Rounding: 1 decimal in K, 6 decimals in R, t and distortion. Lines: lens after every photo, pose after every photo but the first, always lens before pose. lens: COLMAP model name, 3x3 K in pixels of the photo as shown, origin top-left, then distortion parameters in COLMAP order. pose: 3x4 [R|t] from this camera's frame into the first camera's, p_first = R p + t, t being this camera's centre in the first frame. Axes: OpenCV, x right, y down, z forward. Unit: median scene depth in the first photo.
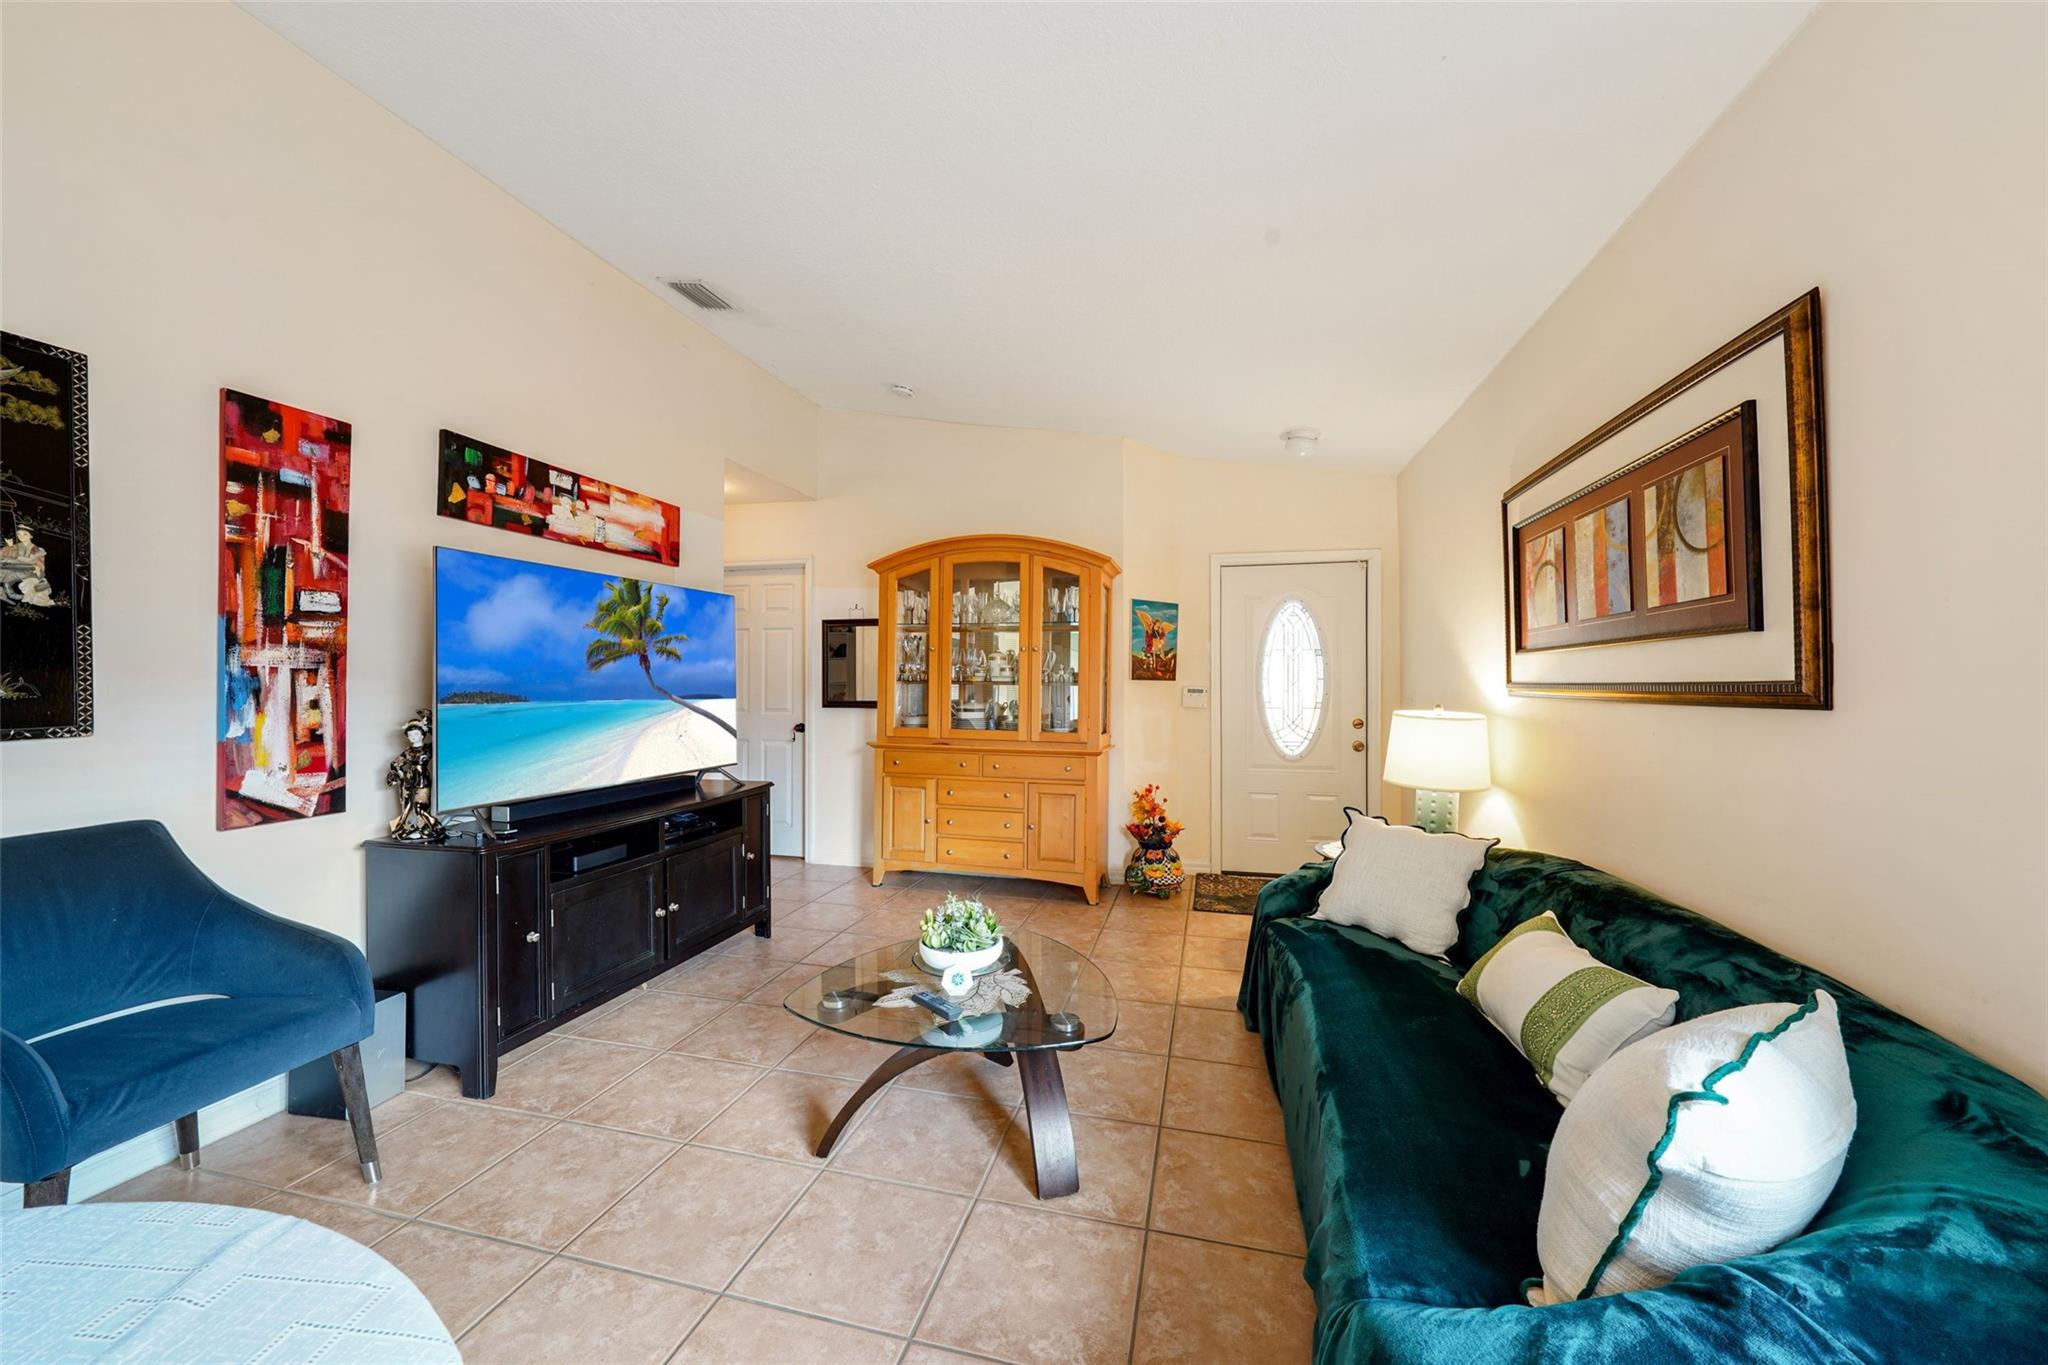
lens RADIAL K [[751.0, 0, 1028.3], [0, 751.0, 677.4], [0, 0, 1]] dist [-0.022201, 0.007312]
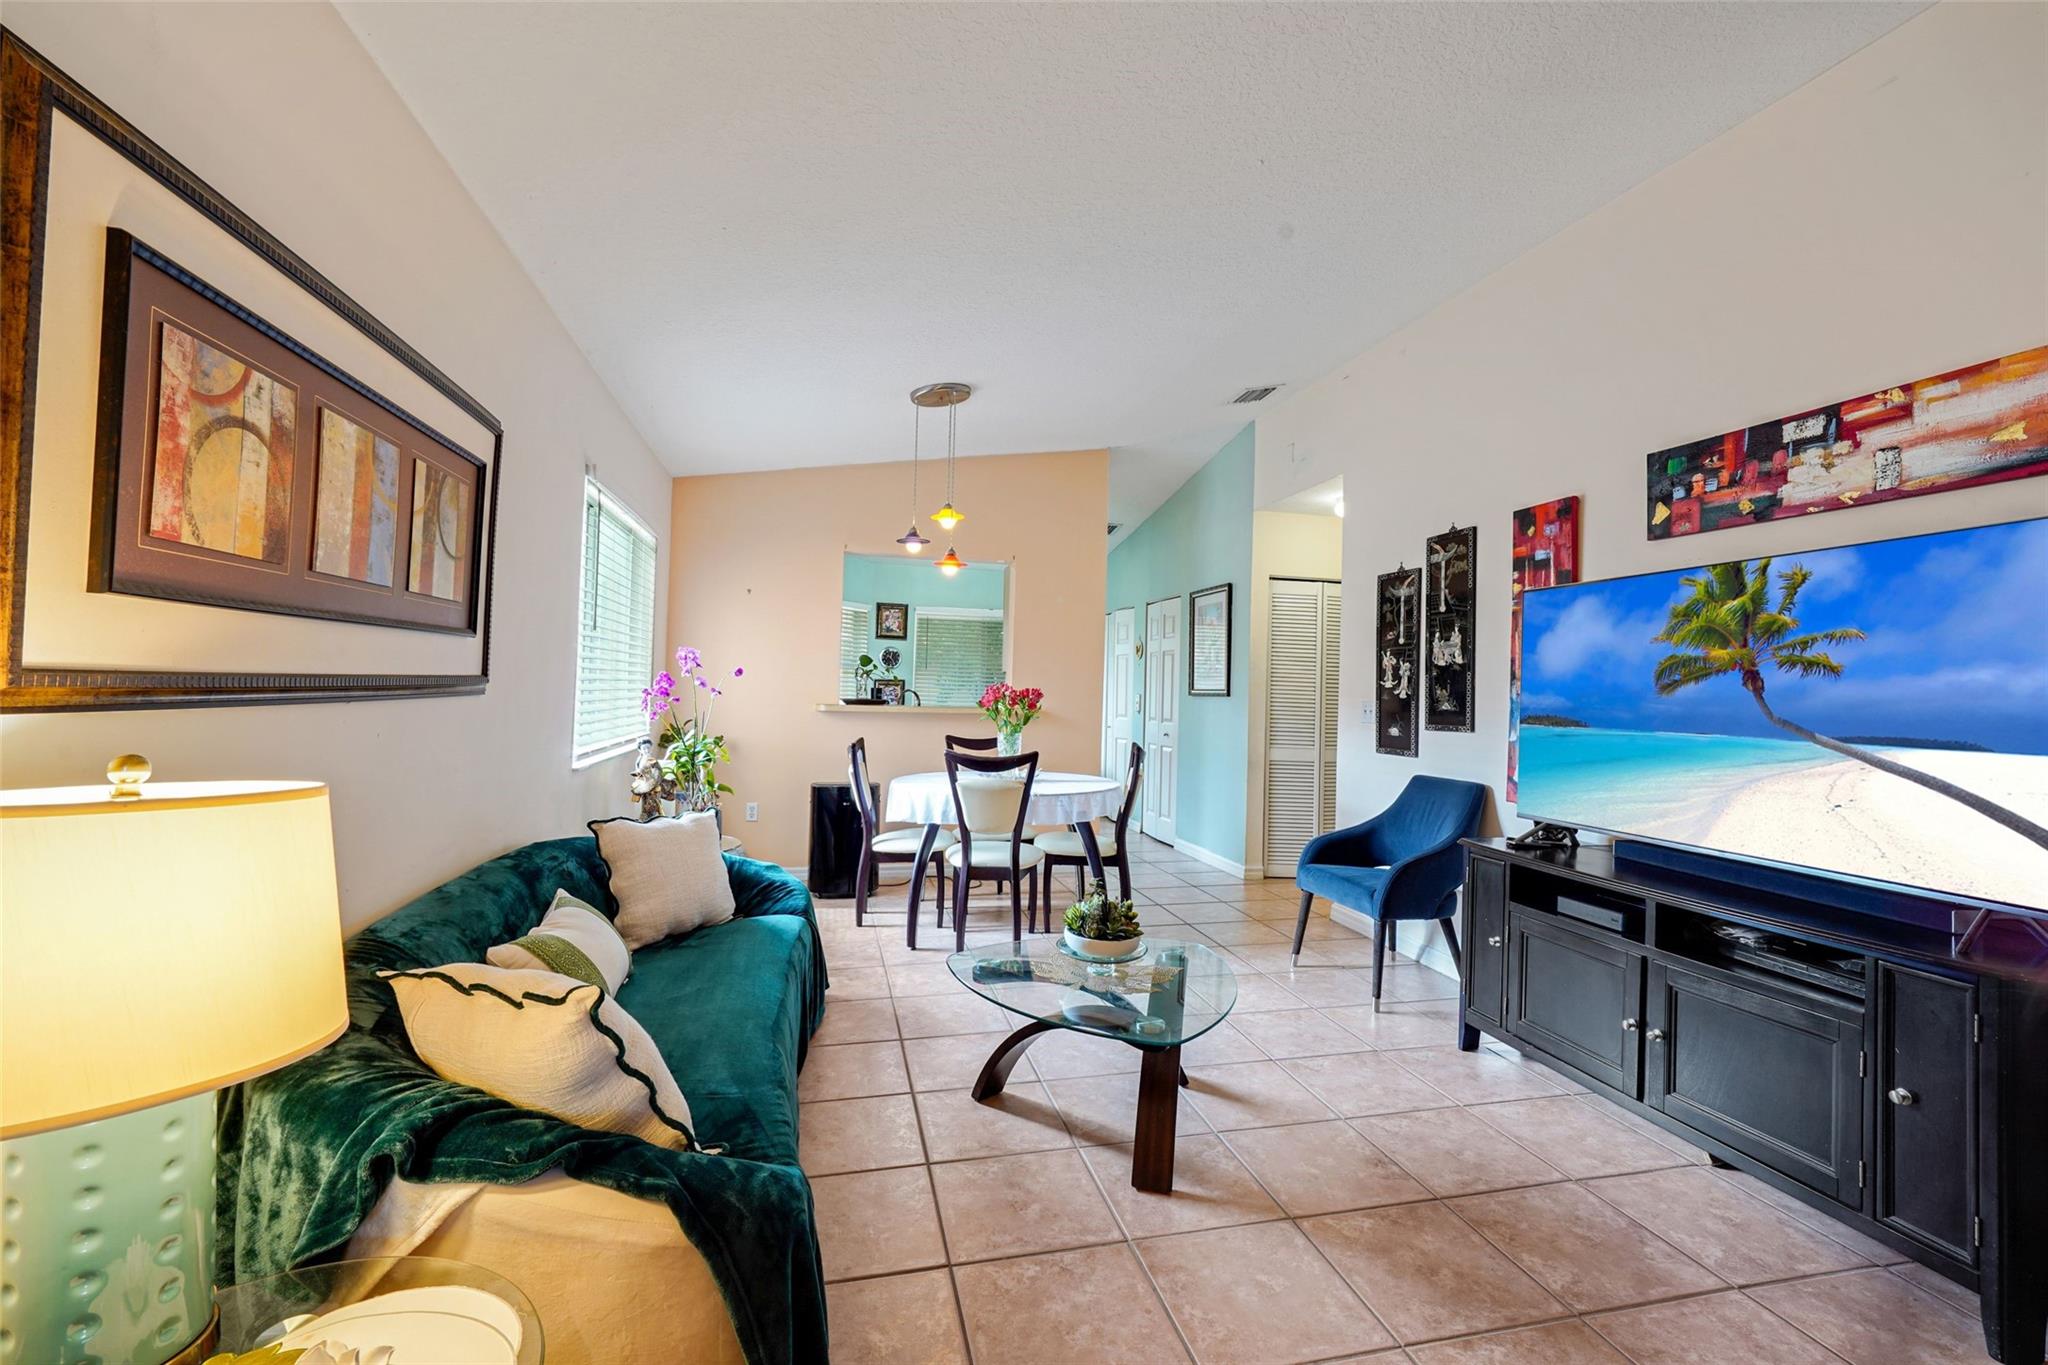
lens RADIAL K [[865.9, 0, 1031.9], [0, 865.9, 677.0], [0, 0, 1]] dist [0.001645, 0.000713]
pose [[-0.886666, -0.031454, -0.461339, 0.442288], [-0.025197, 0.999488, -0.019718, 0.007391], [0.461723, -0.005859, -0.887005, 1.537834]]
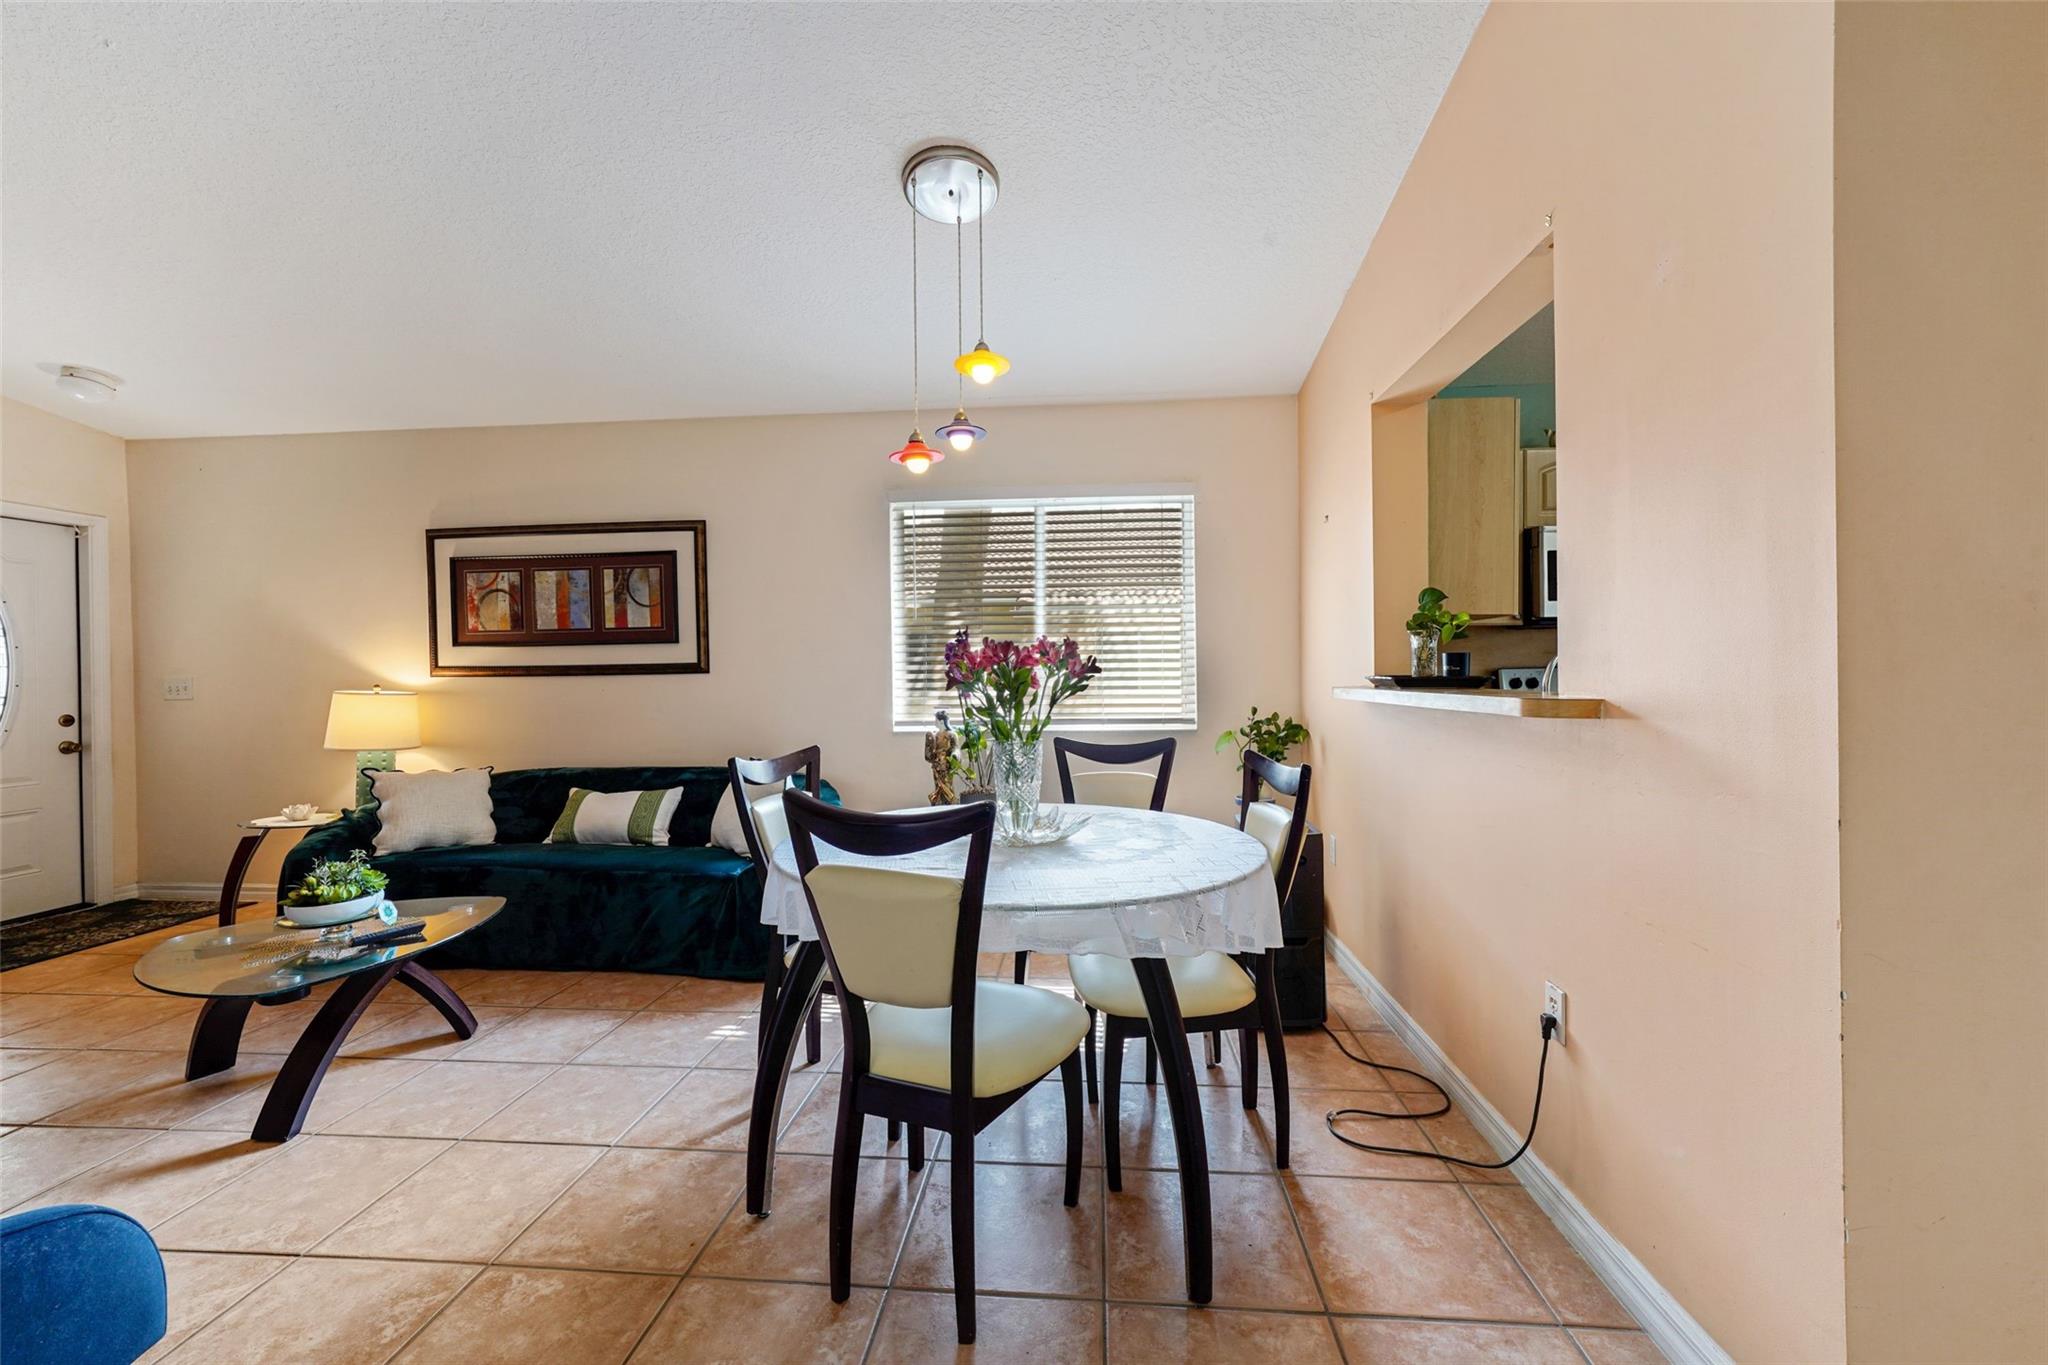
lens RADIAL K [[810.7, 0, 1023.0], [0, 810.7, 675.9], [0, 0, 1]] dist [-0.000973, 0.003061]
pose [[-0.148192, -0.006258, 0.988939, -1.040899], [0.005179, 0.999961, 0.007104, 0.019269], [-0.988945, 0.006174, -0.148154, 0.135569]]
